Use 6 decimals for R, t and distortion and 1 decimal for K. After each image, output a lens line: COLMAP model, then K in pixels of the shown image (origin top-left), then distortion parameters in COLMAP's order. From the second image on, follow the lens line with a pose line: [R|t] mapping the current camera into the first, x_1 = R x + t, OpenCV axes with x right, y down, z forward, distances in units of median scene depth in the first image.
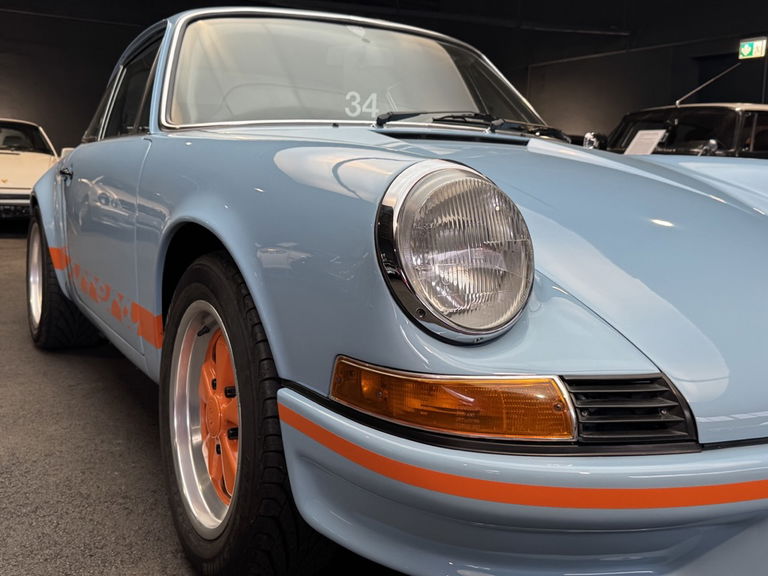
lens RADIAL K [[837.0, 0, 384.0], [0, 837.0, 288.0], [0, 0, 1]] dist [0.191730, -0.422228]
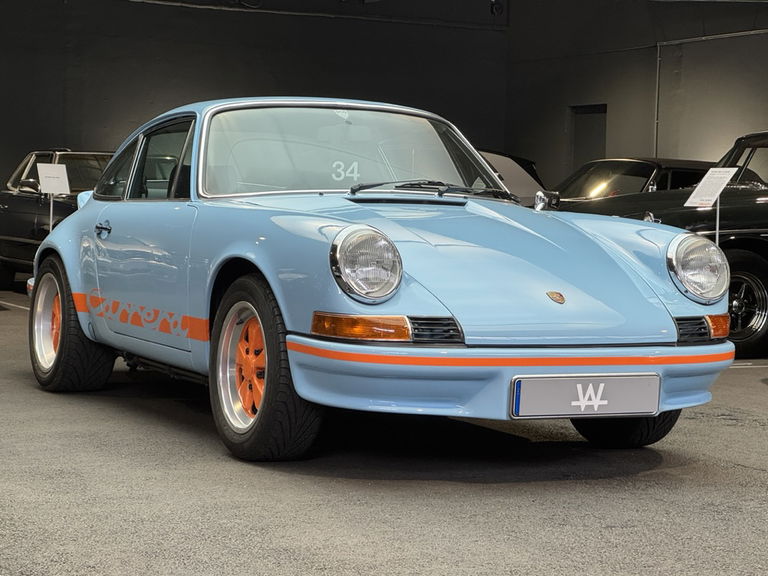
lens RADIAL K [[1842.4, 0, 384.0], [0, 1842.4, 288.0], [0, 0, 1]] dist [0.145183, 0.958028]
pose [[0.998973, -0.003660, -0.045166, 0.252243], [-0.000483, 0.995816, -0.091382, 0.333968], [0.045311, 0.091310, 0.994791, -2.783982]]
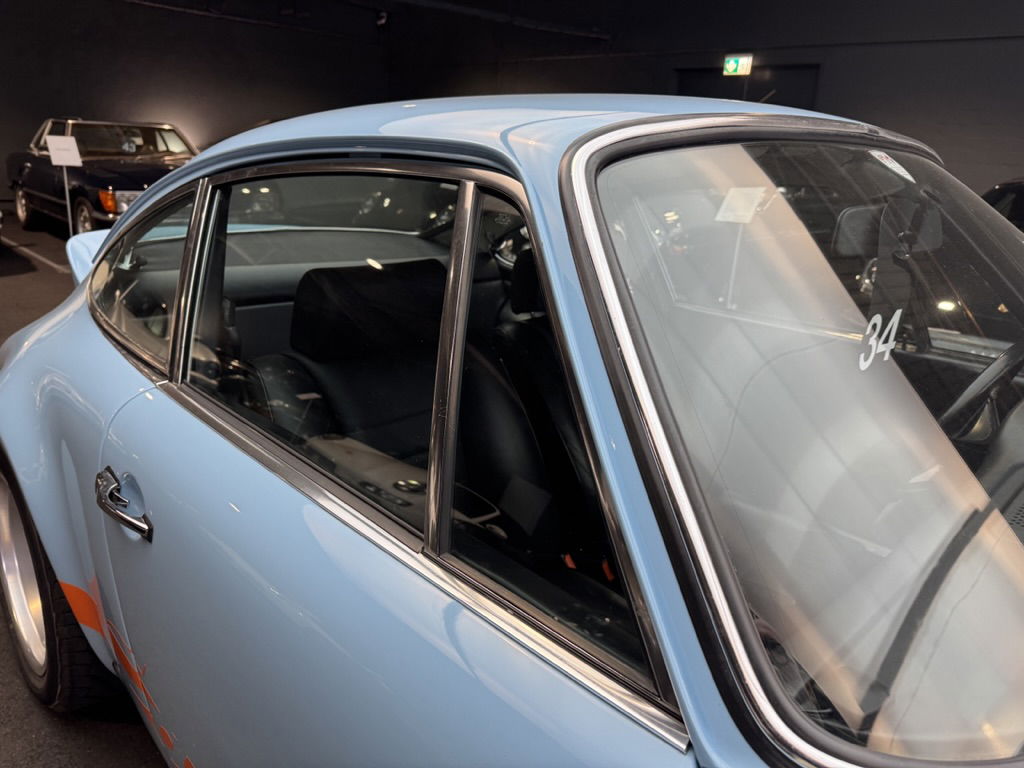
lens RADIAL K [[732.2, 0, 512.0], [0, 732.2, 384.0], [0, 0, 1]] dist [-0.008340, -0.004305]
pose [[0.961096, -0.058135, 0.270028, -0.502918], [0.006782, 0.982272, 0.187337, -0.432930], [-0.276132, -0.178217, 0.944452, 1.115603]]
